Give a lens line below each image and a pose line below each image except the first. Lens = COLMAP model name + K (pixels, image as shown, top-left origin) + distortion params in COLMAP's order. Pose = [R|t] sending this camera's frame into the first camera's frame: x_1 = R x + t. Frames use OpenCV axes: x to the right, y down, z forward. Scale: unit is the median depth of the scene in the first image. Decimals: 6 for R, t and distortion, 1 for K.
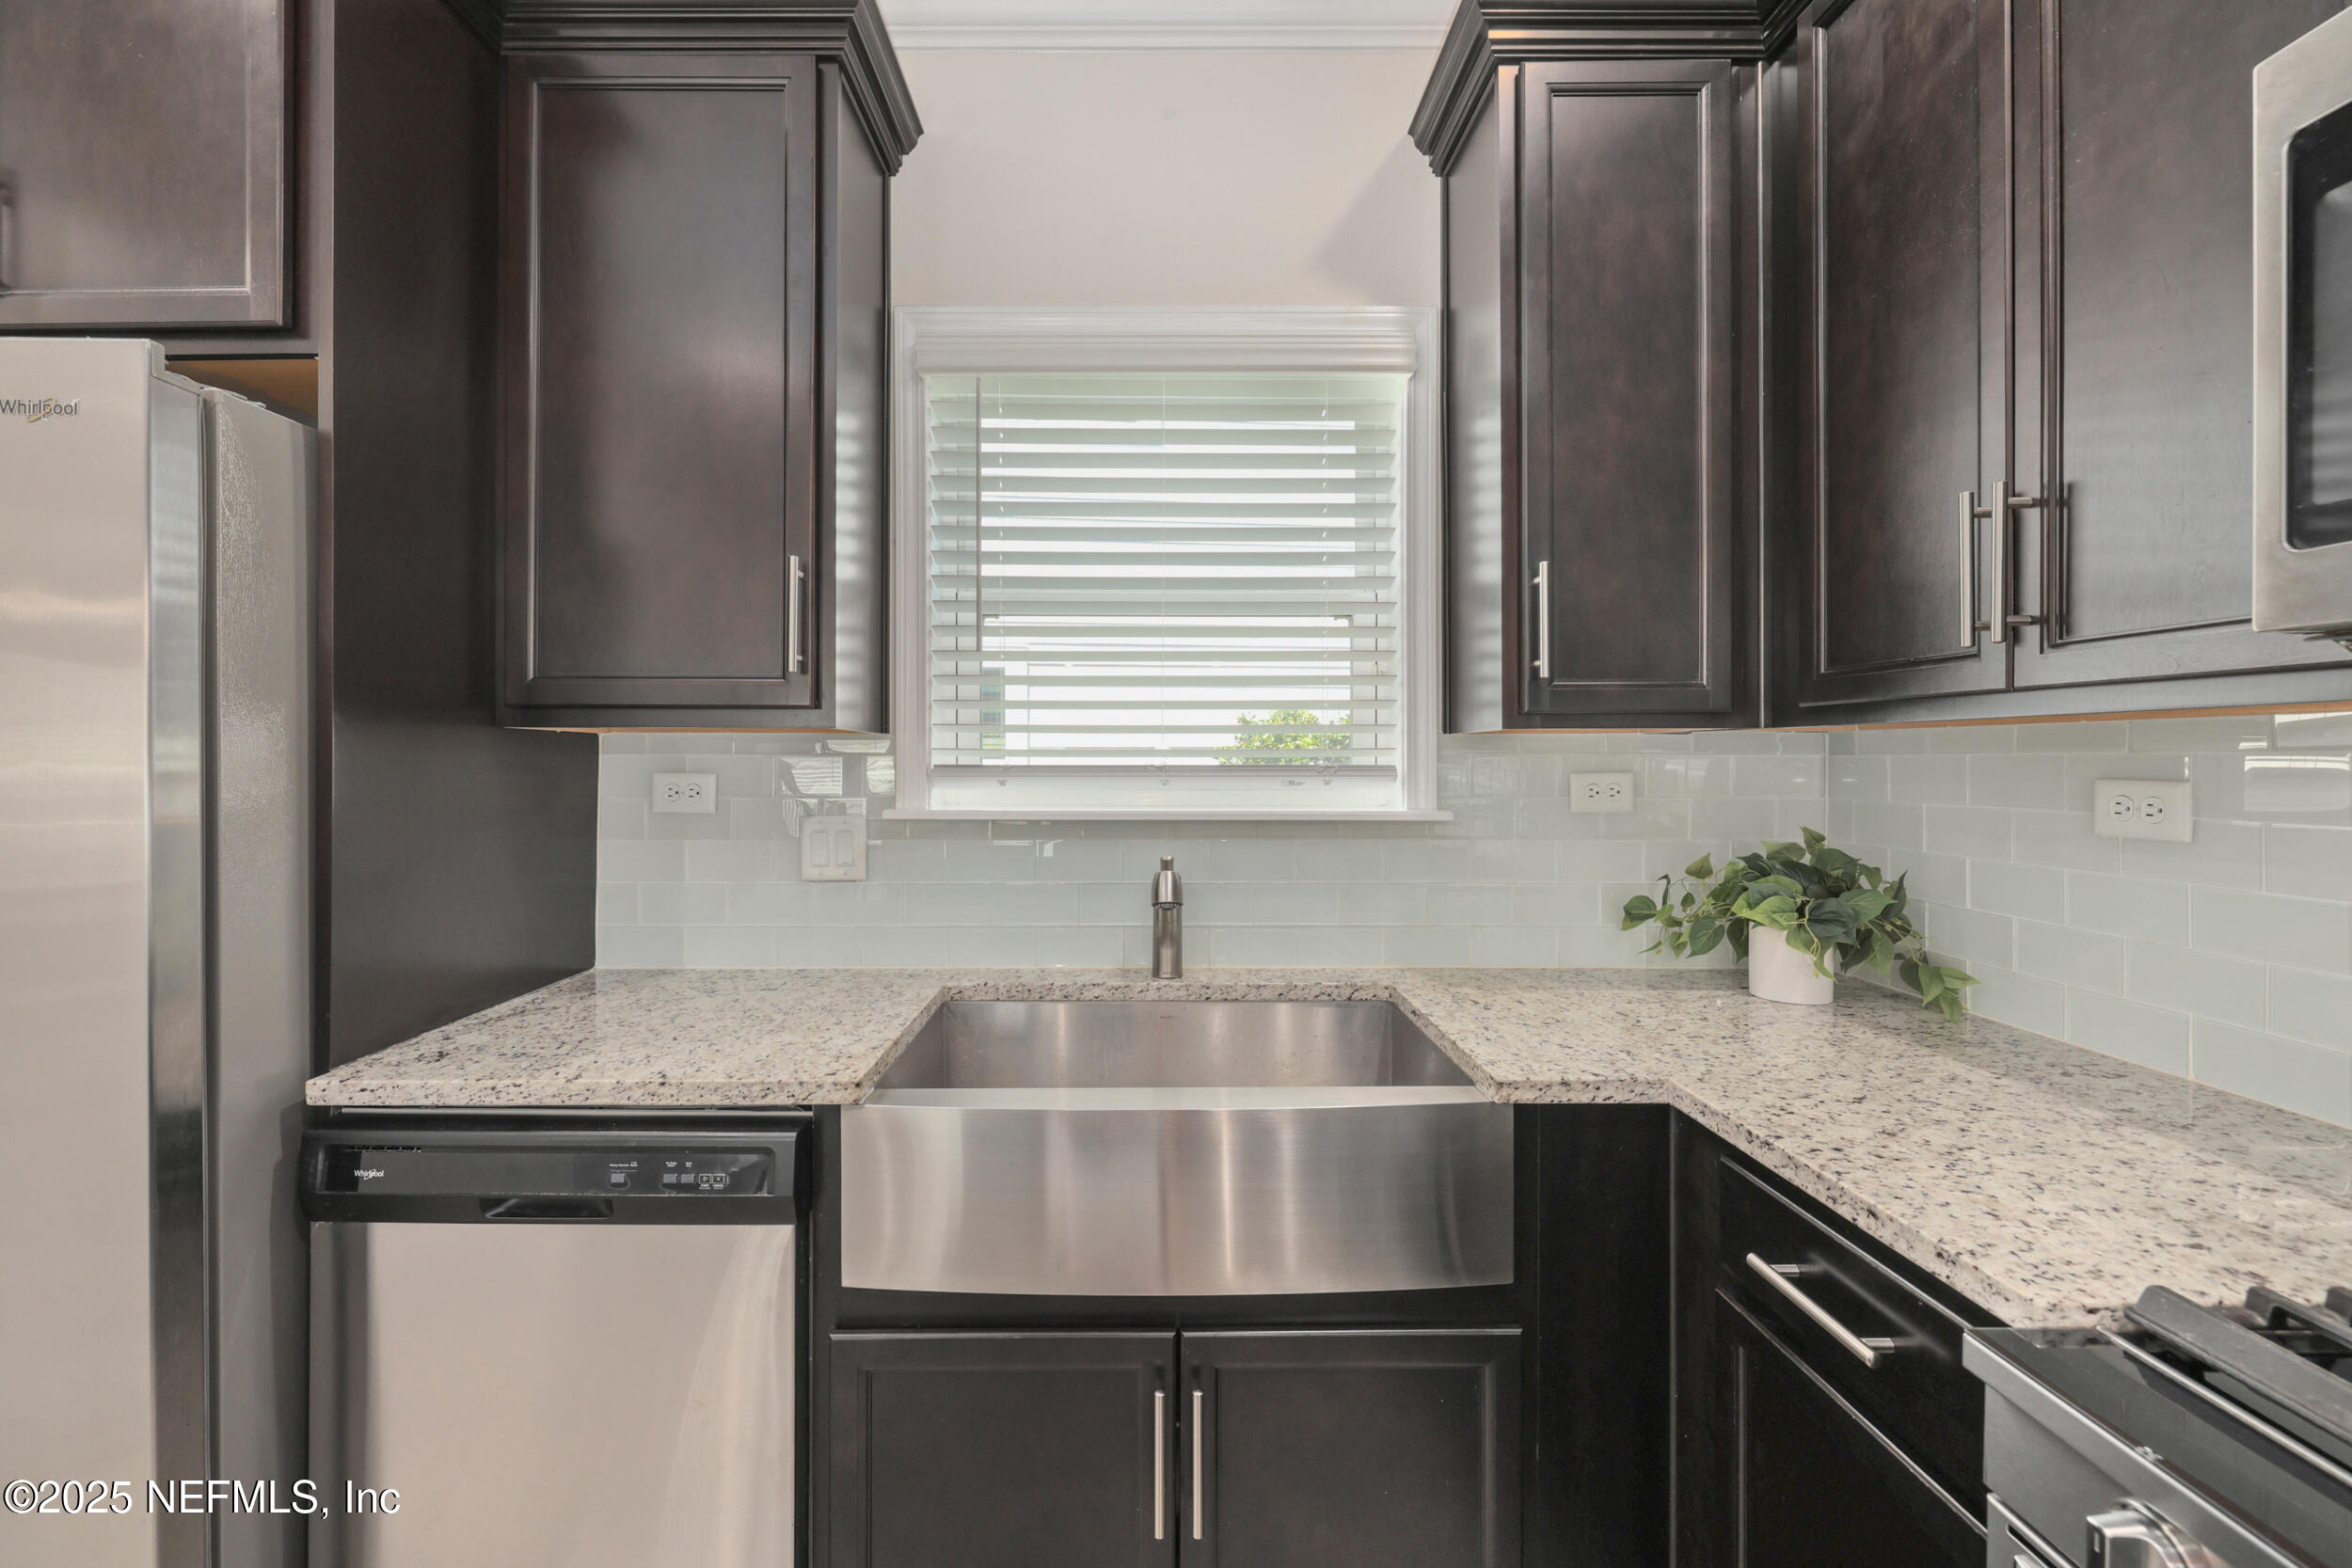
lens RADIAL K [[980.4, 0, 1150.3], [0, 980.4, 761.6], [0, 0, 1]] dist [-0.001897, -0.000071]
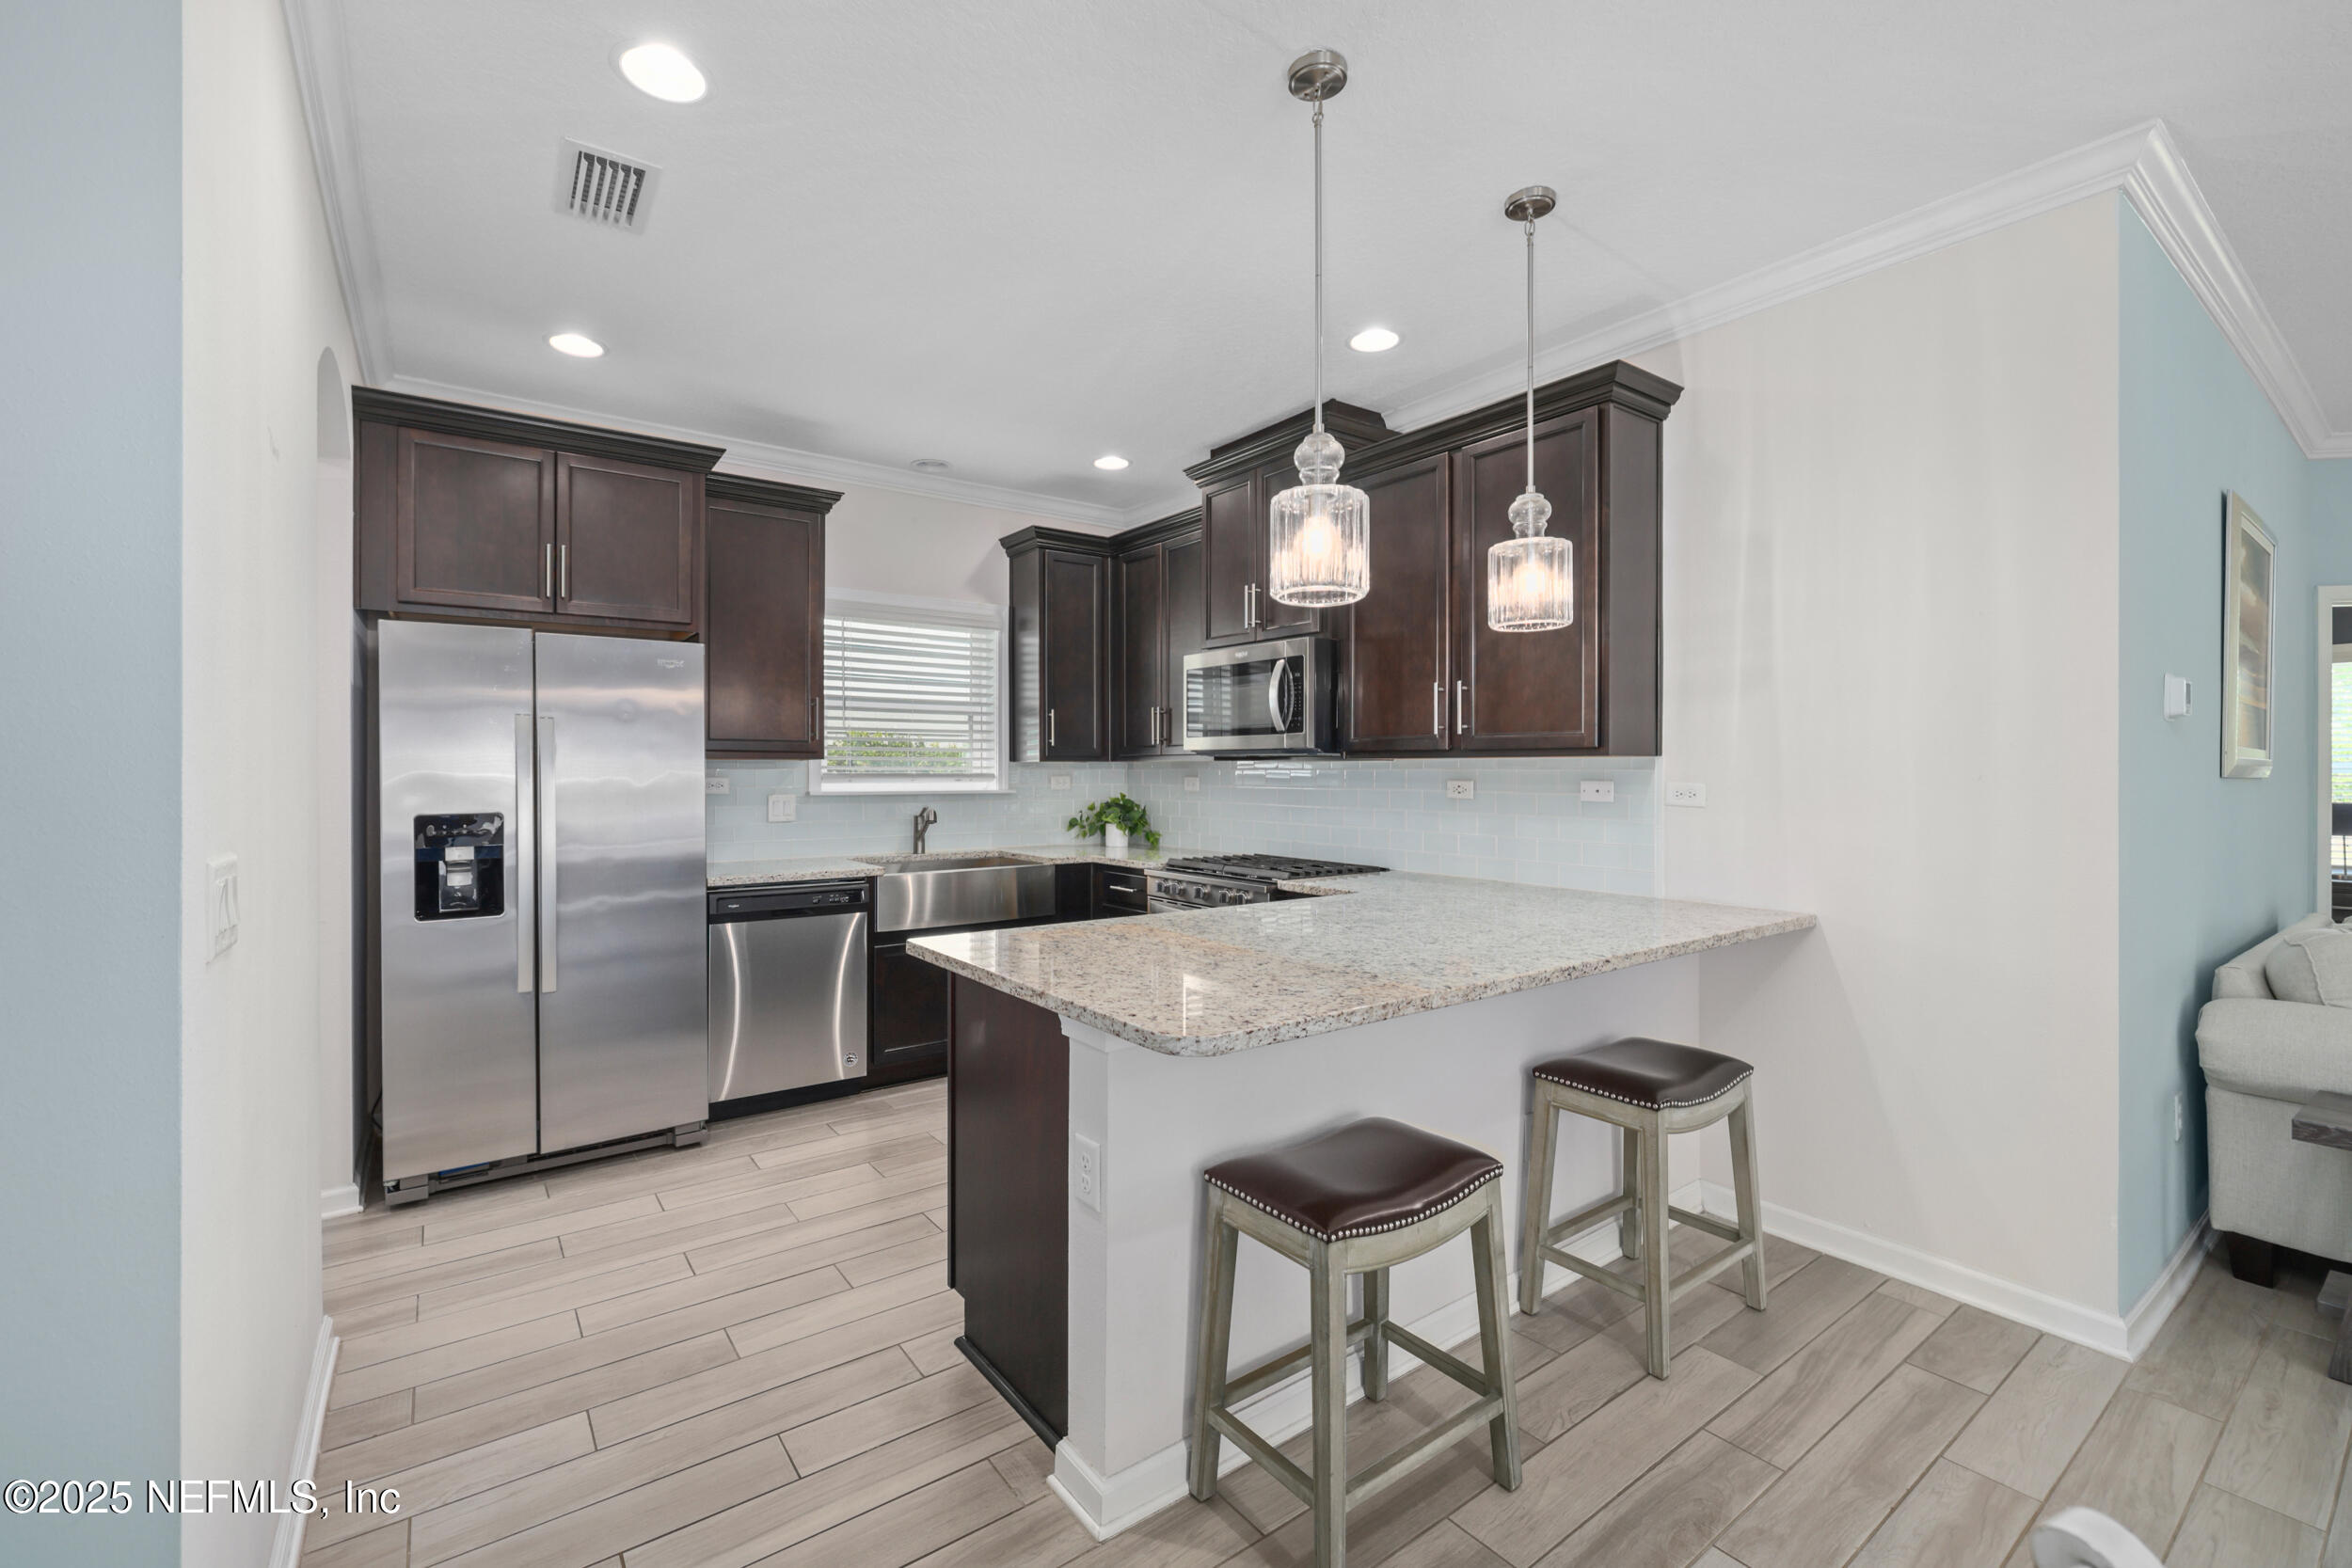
lens RADIAL K [[999.0, 0, 1173.7], [0, 999.0, 775.3], [0, 0, 1]] dist [0.000638, 0.000137]
pose [[0.802583, 0.000965, 0.596539, -1.177269], [-0.003265, 0.999991, 0.002775, 0.000978], [-0.596531, -0.004175, 0.802579, -1.778493]]
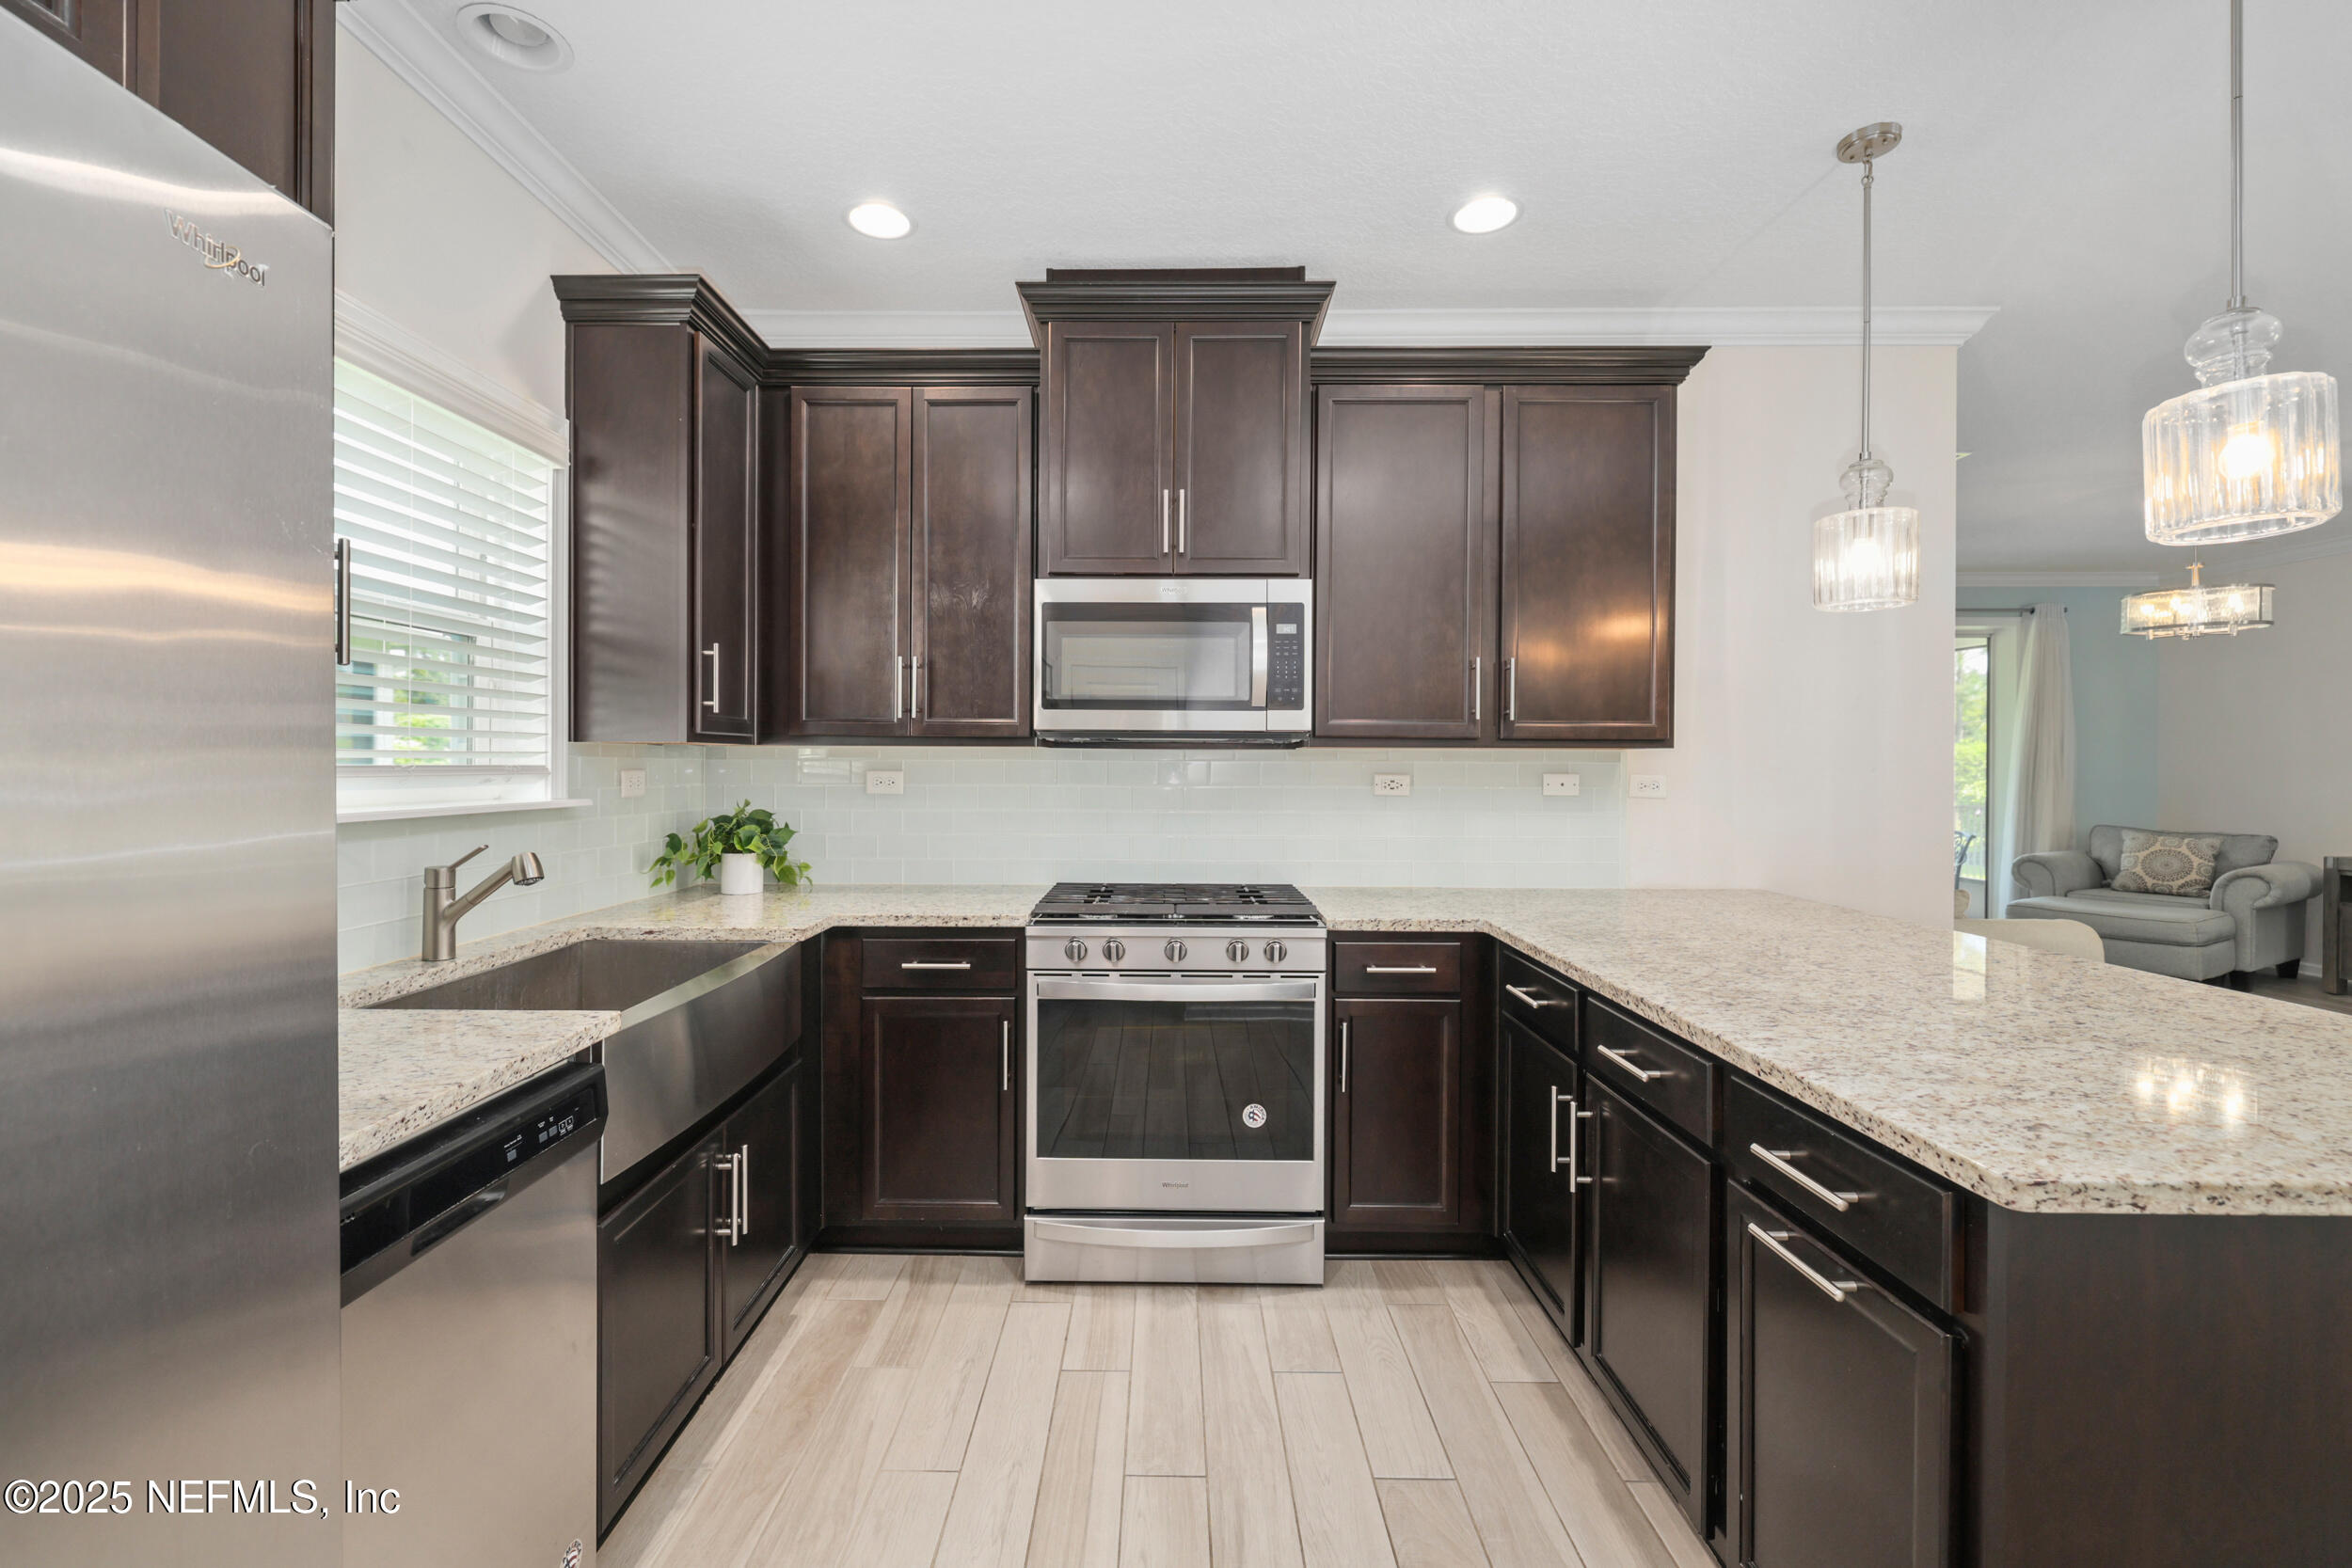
lens RADIAL K [[977.8, 0, 1160.3], [0, 977.8, 765.5], [0, 0, 1]] dist [-0.001339, 0.000382]
pose [[0.006788, -0.000907, 0.999977, -1.207337], [-0.003725, 0.999993, 0.000932, -0.000231], [-0.999970, -0.003731, 0.006784, 0.221599]]
